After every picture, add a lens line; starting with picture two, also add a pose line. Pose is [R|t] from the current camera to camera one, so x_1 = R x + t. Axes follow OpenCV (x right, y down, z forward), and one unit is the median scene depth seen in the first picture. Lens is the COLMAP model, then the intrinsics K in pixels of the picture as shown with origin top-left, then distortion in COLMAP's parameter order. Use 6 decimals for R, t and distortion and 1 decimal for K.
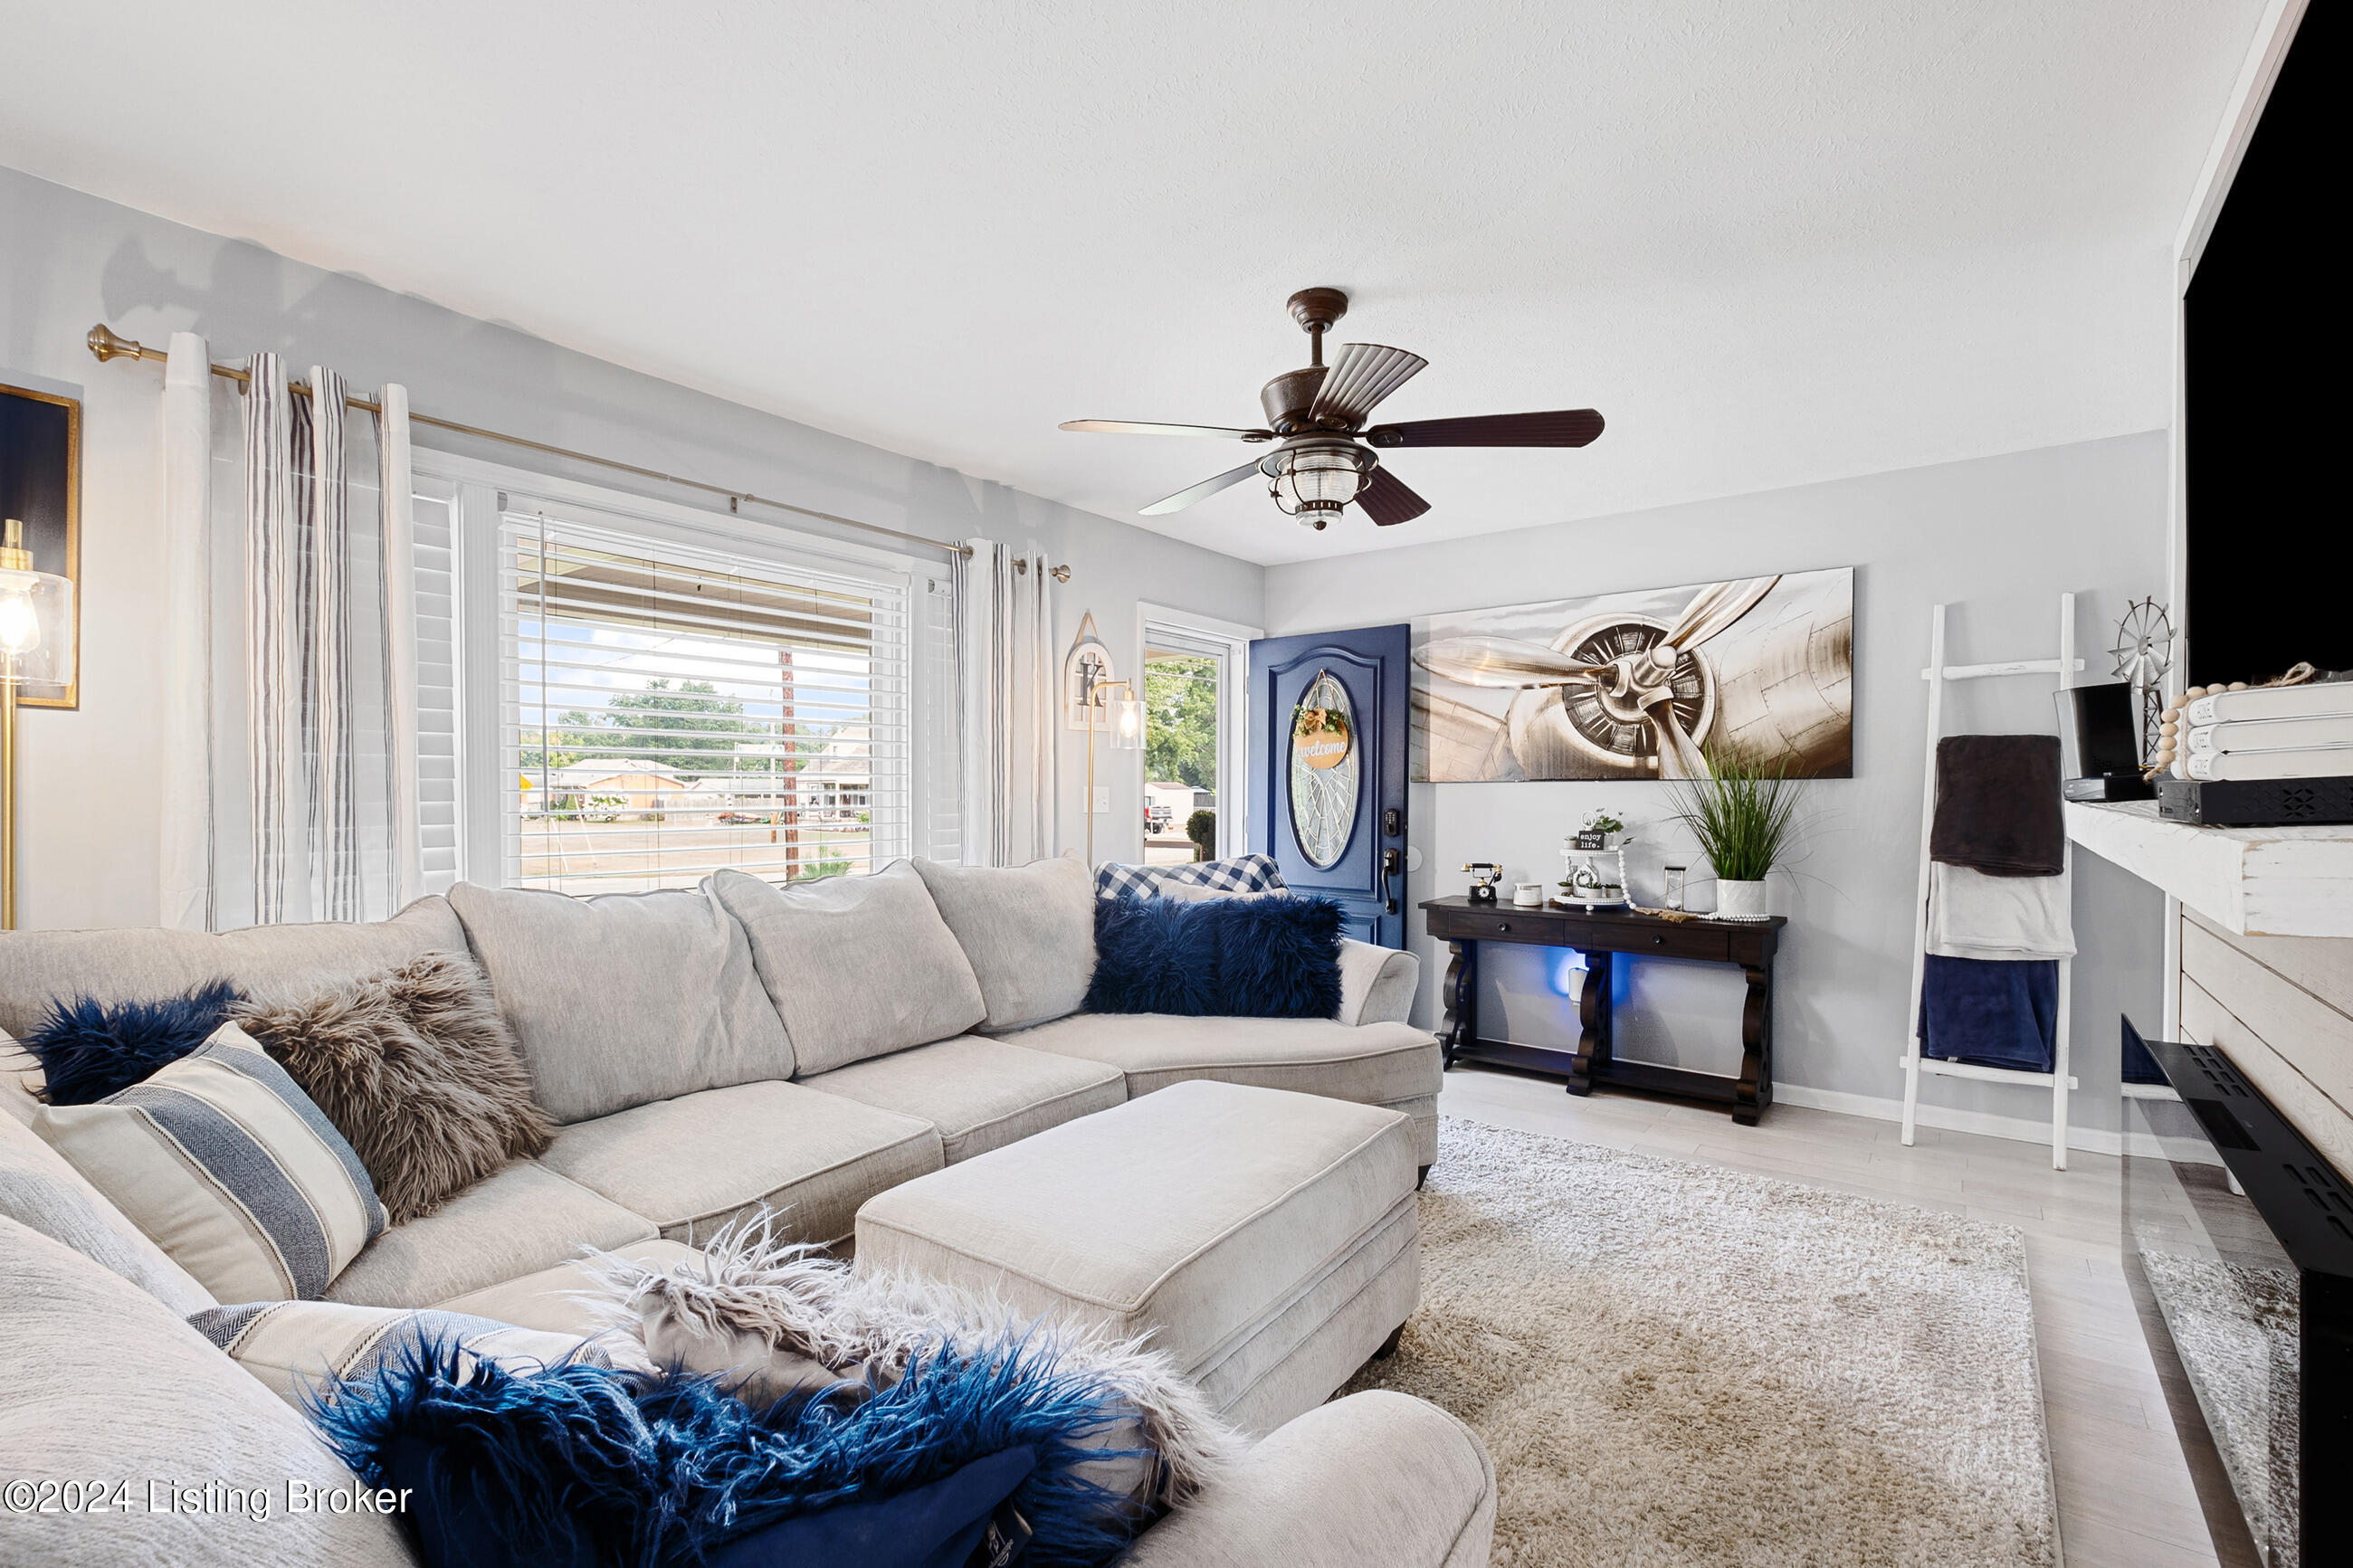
lens RADIAL K [[1018.1, 0, 1176.5], [0, 1018.1, 799.9], [0, 0, 1]] dist [0.001103, 0.000091]
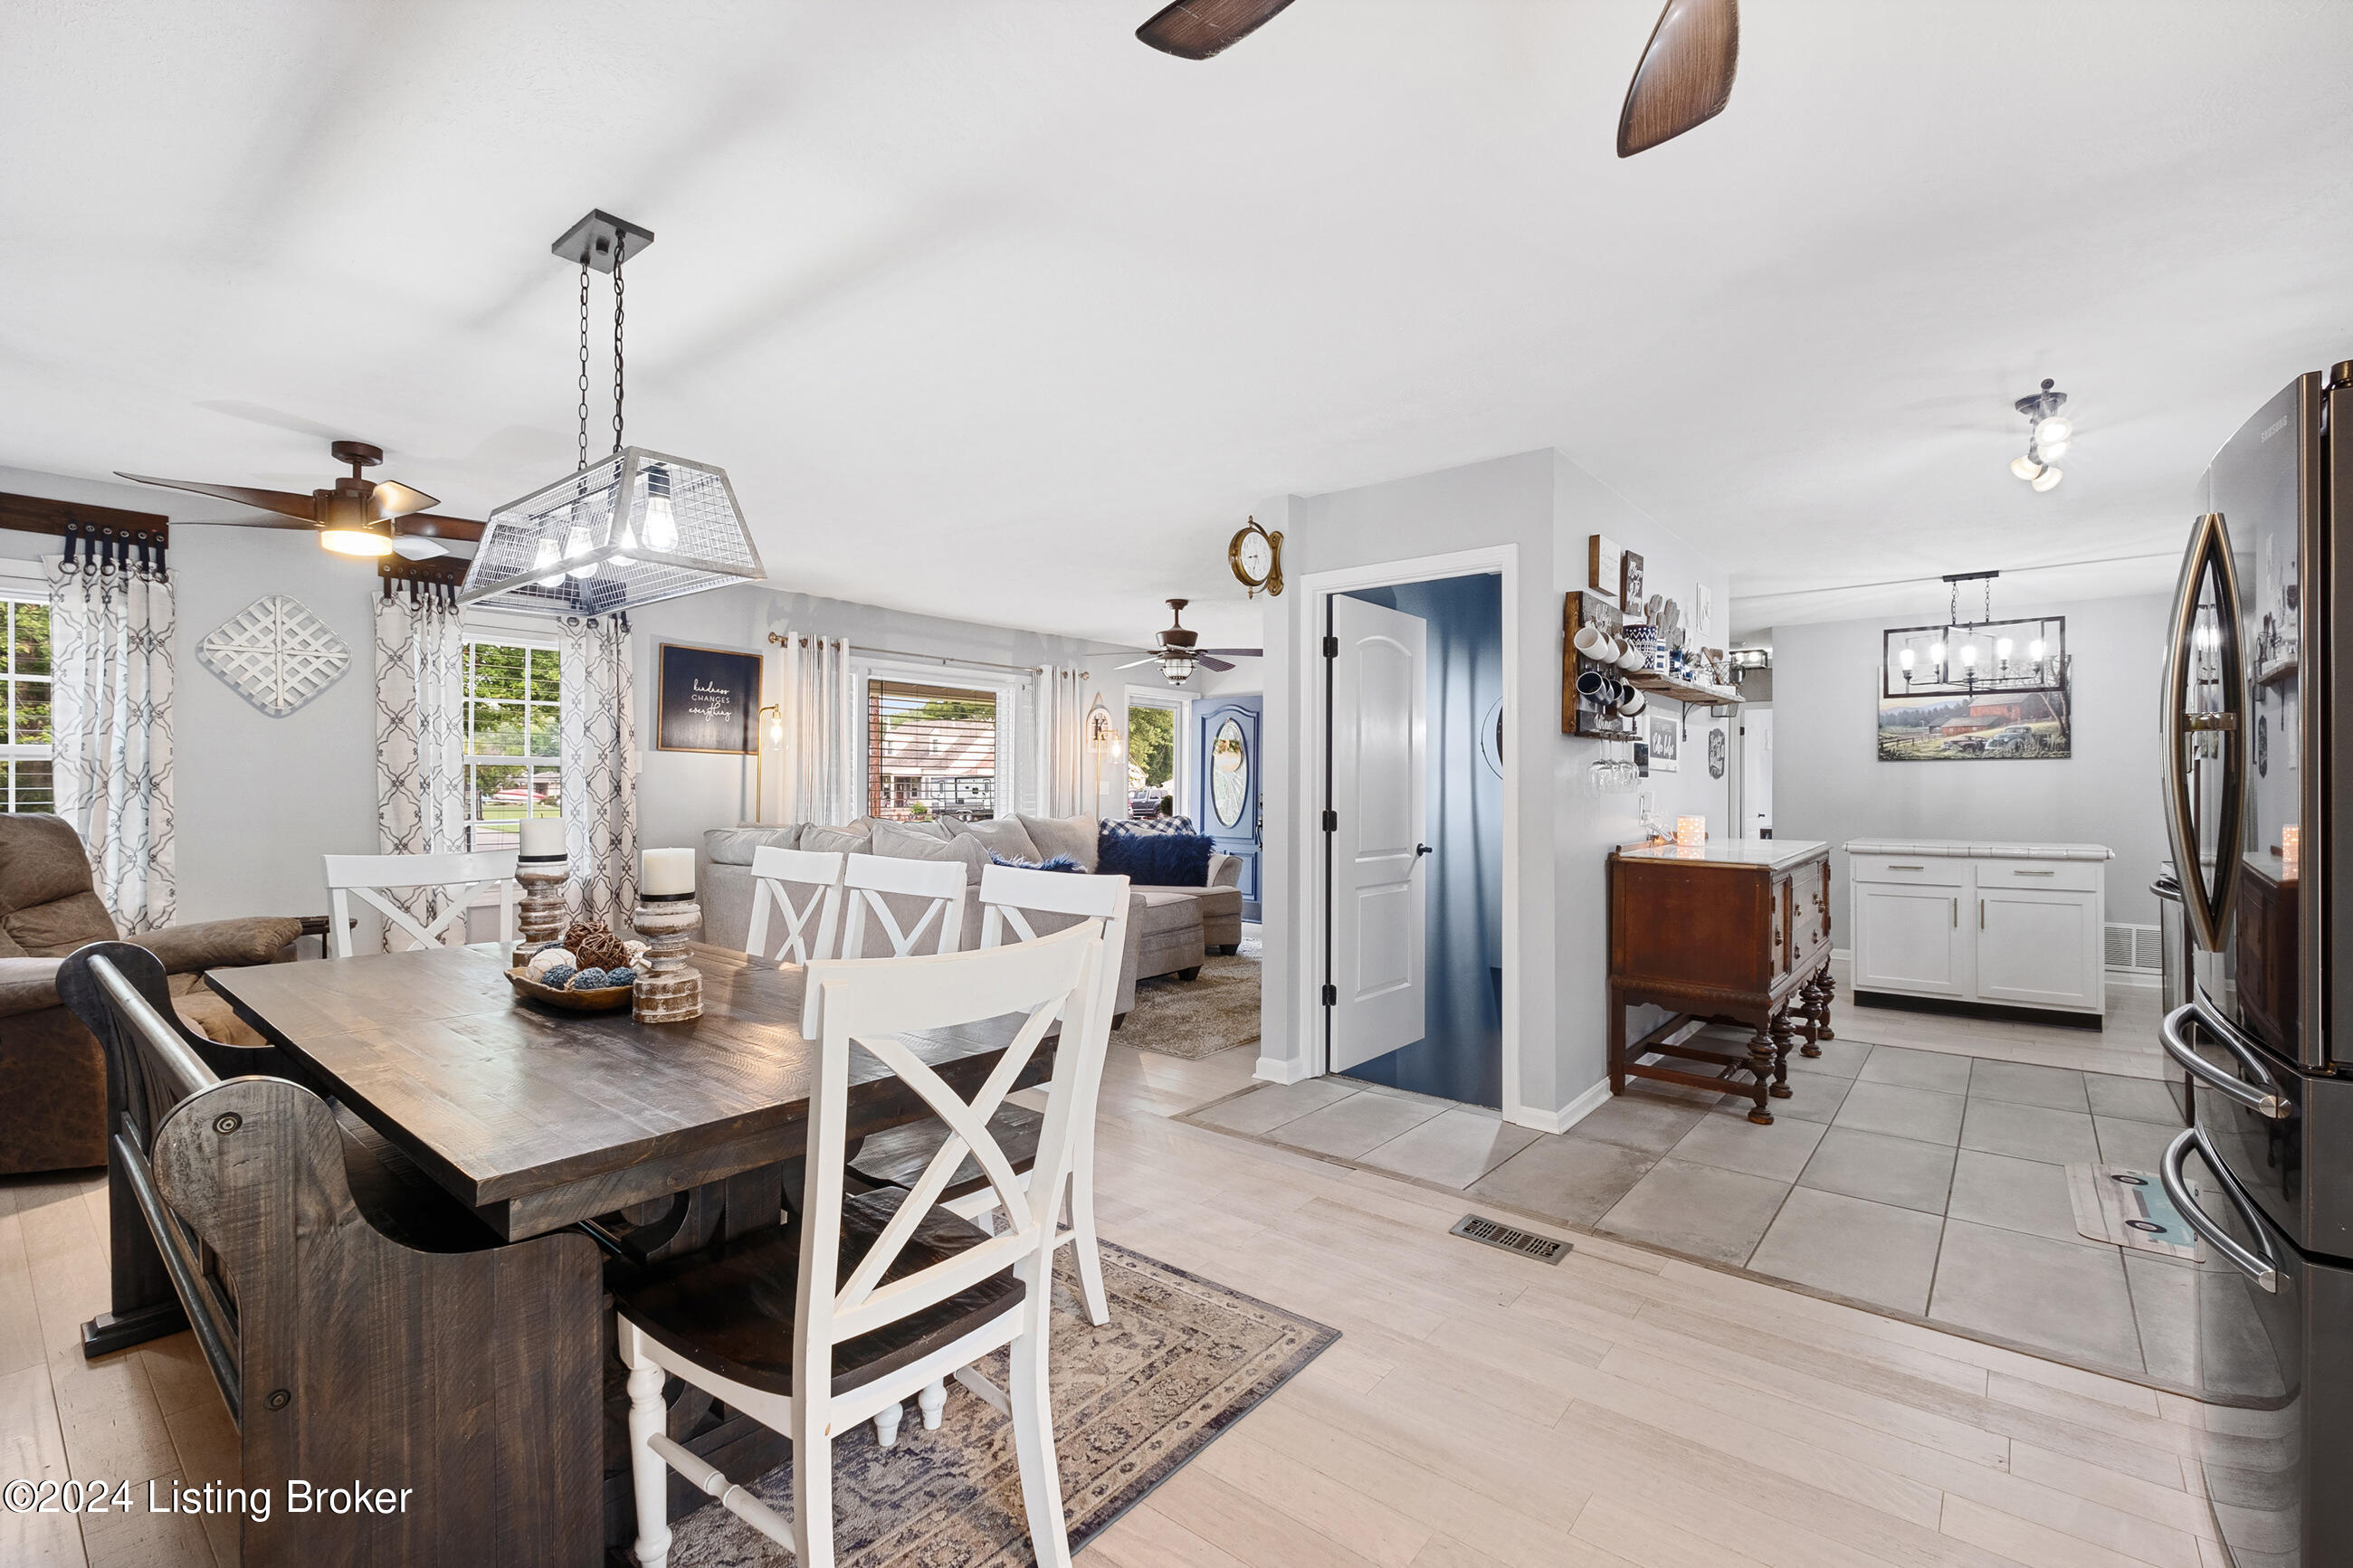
lens RADIAL K [[1018.1, 0, 1179.0], [0, 1018.1, 777.2], [0, 0, 1]] dist [0.001103, 0.000091]
pose [[0.999445, 0.004680, -0.032970, 0.148175], [-0.005189, 0.999869, -0.015360, 0.009154], [0.032894, 0.015523, 0.999338, -1.057155]]
